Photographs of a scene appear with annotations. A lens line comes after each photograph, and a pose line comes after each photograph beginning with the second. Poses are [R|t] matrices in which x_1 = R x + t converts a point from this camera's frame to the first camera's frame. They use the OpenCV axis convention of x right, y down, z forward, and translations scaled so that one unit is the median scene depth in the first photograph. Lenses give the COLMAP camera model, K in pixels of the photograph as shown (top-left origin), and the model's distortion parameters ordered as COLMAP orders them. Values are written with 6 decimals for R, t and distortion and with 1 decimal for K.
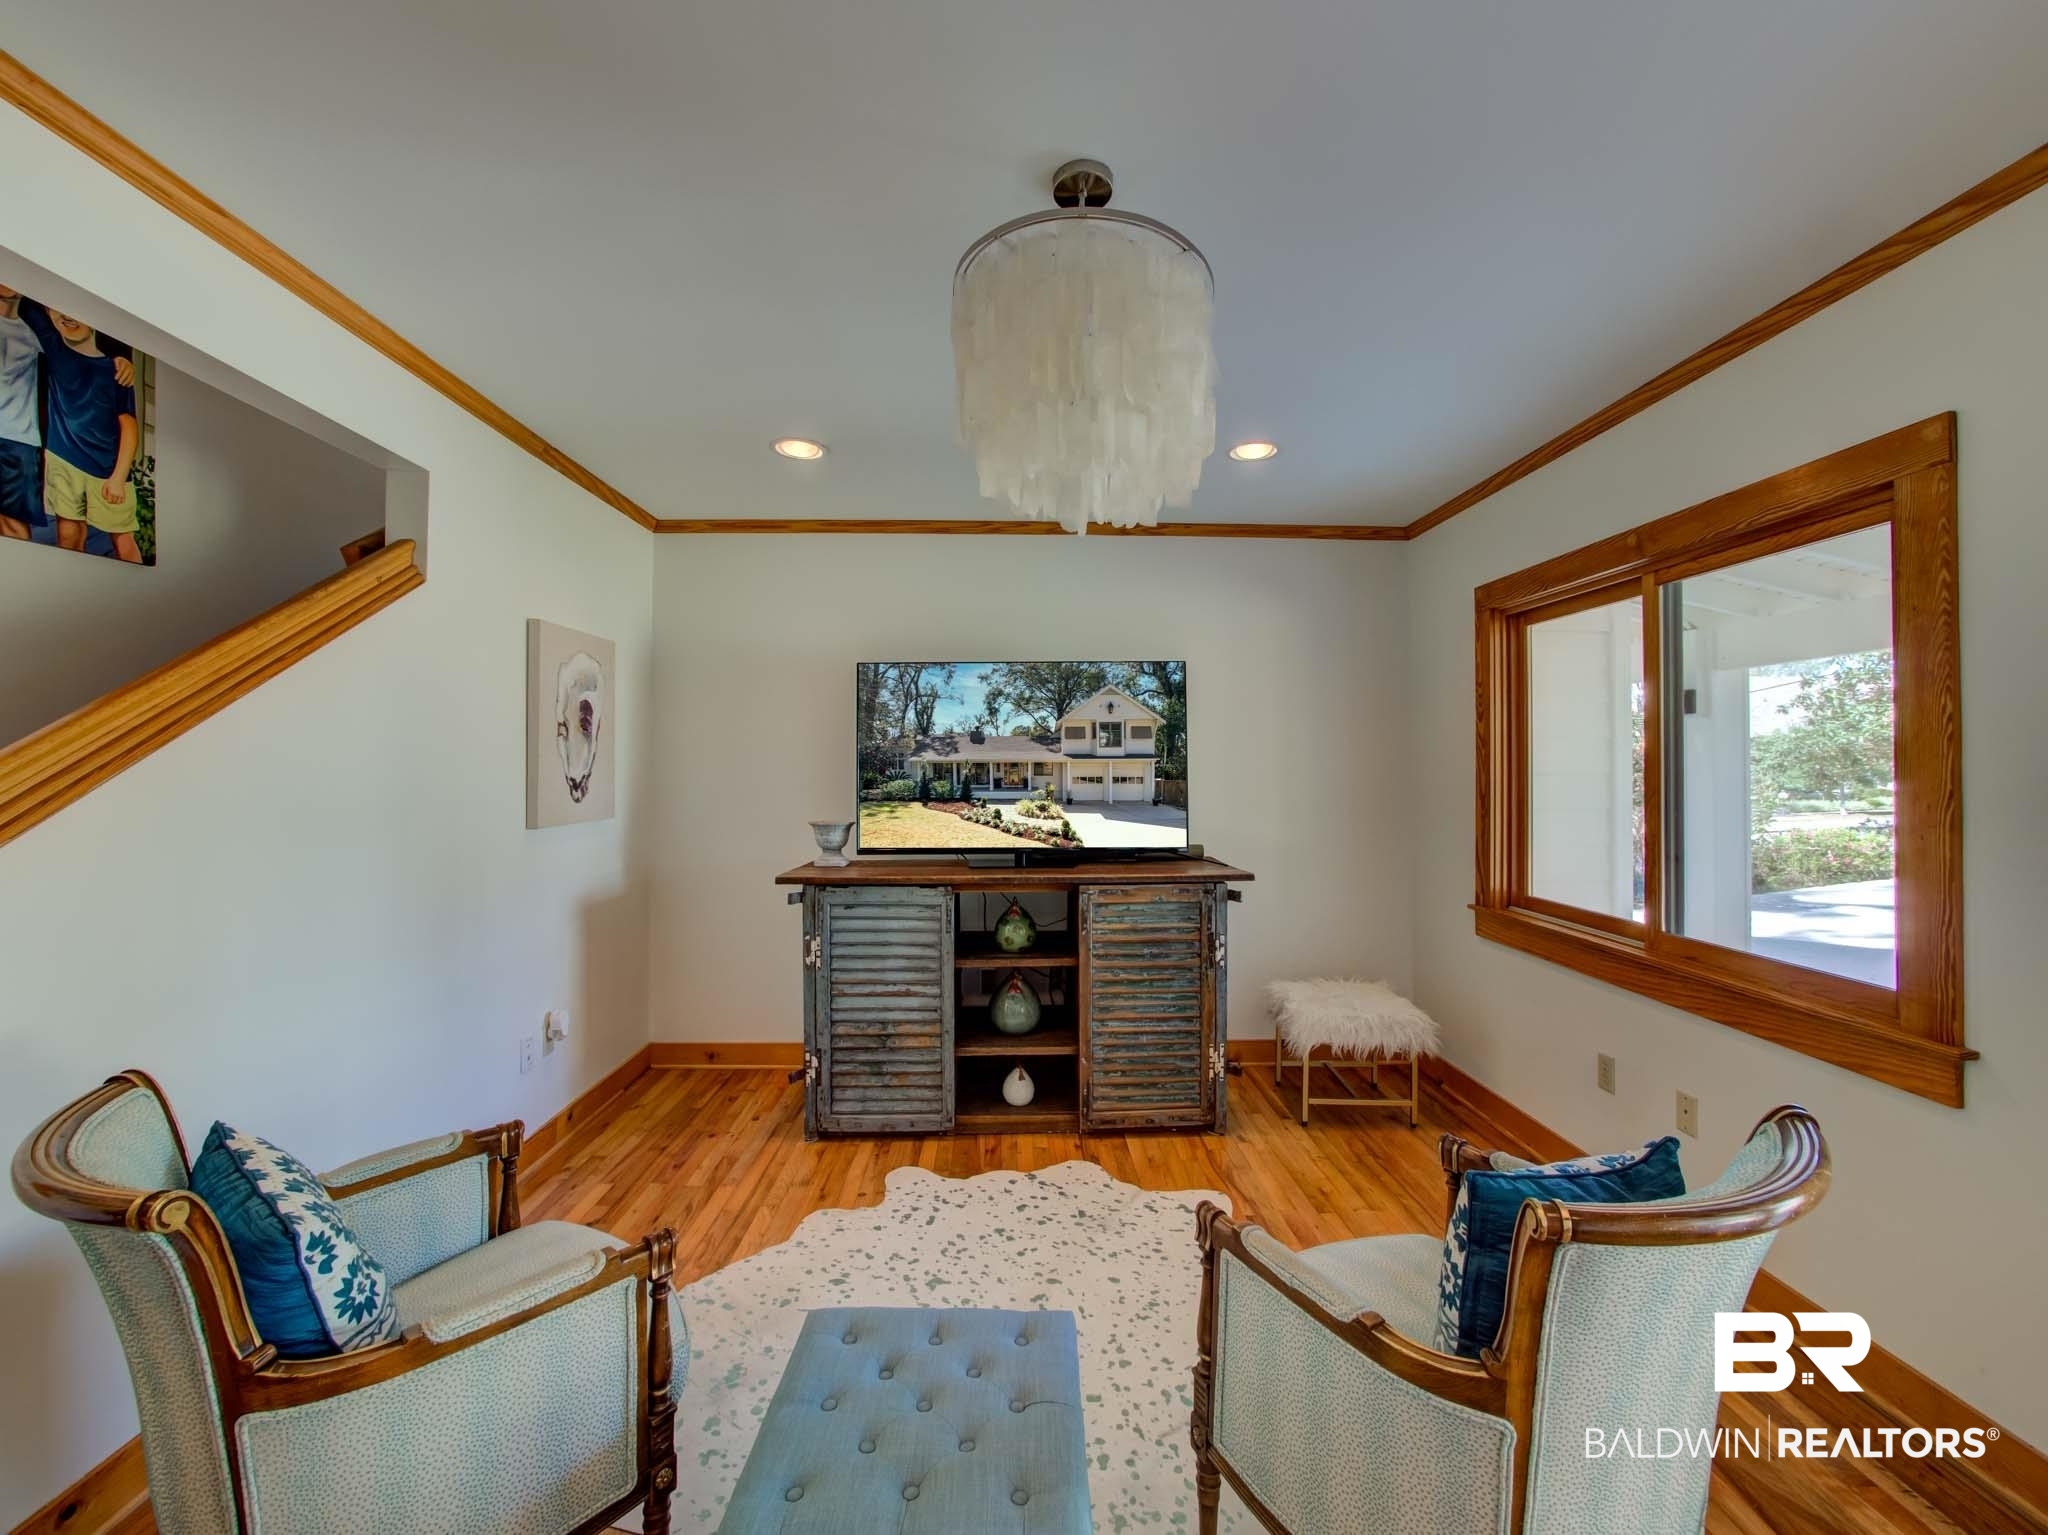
lens RADIAL K [[839.3, 0, 1025.4], [0, 839.3, 761.3], [0, 0, 1]] dist [-0.010617, 0.001972]
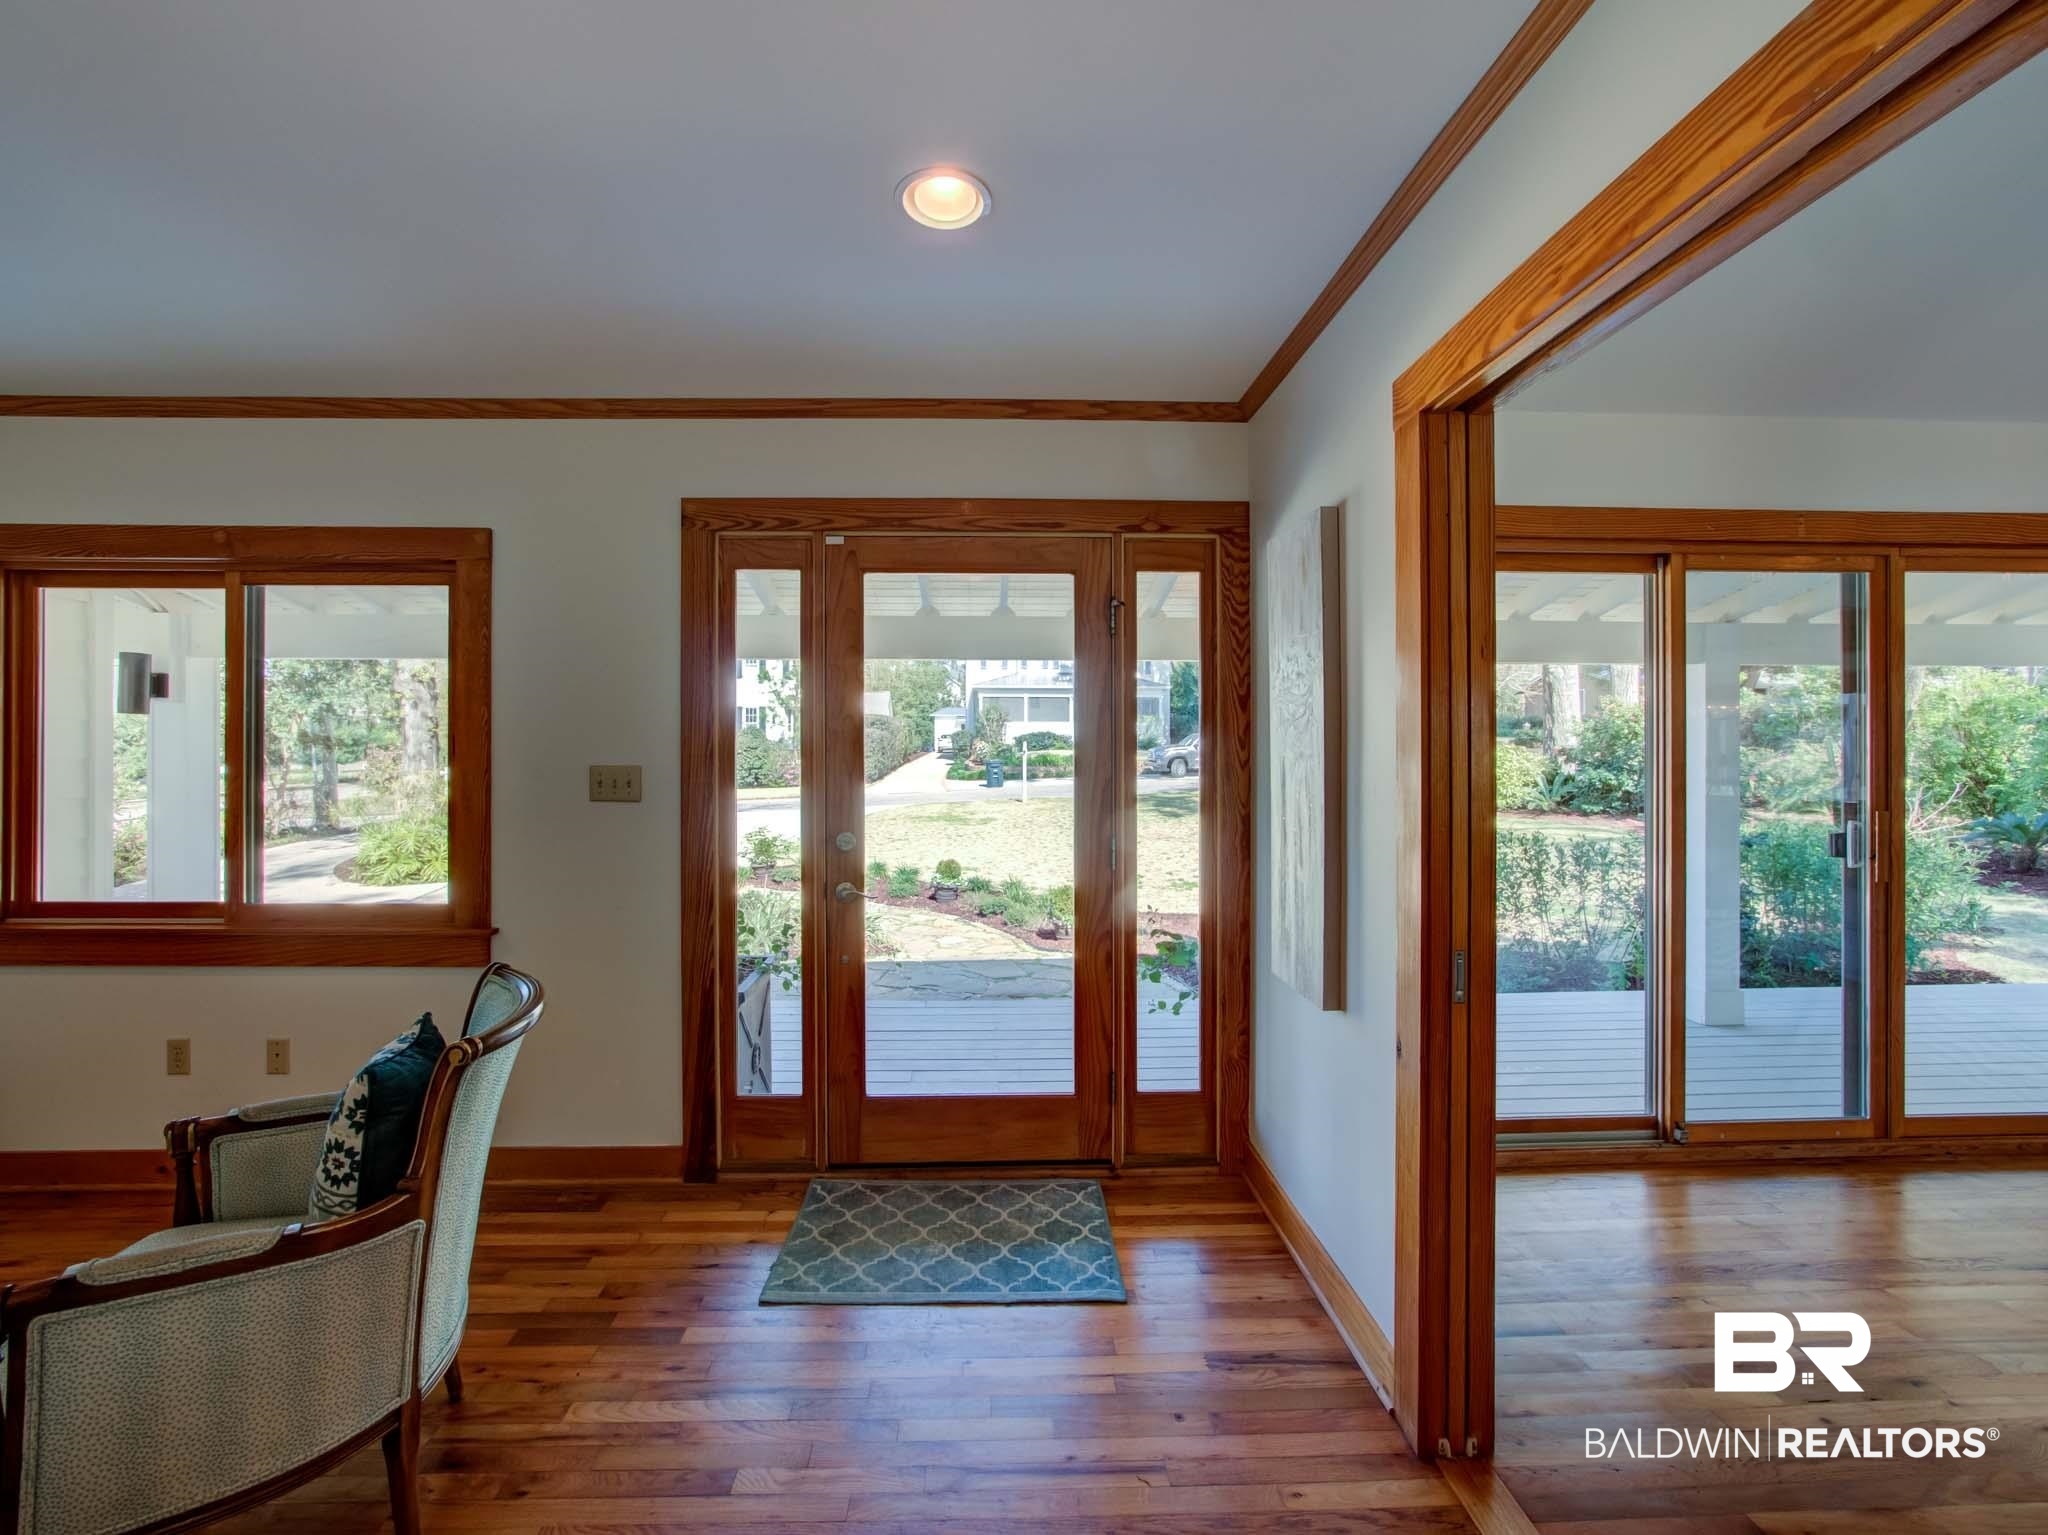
lens RADIAL K [[839.3, 0, 1008.6], [0, 839.3, 751.5], [0, 0, 1]] dist [-0.010617, 0.001972]
pose [[-0.003295, 0.001462, 0.999994, -0.453471], [-0.008331, 0.999964, -0.001489, -0.001264], [-0.999960, -0.008336, -0.003283, 0.009720]]
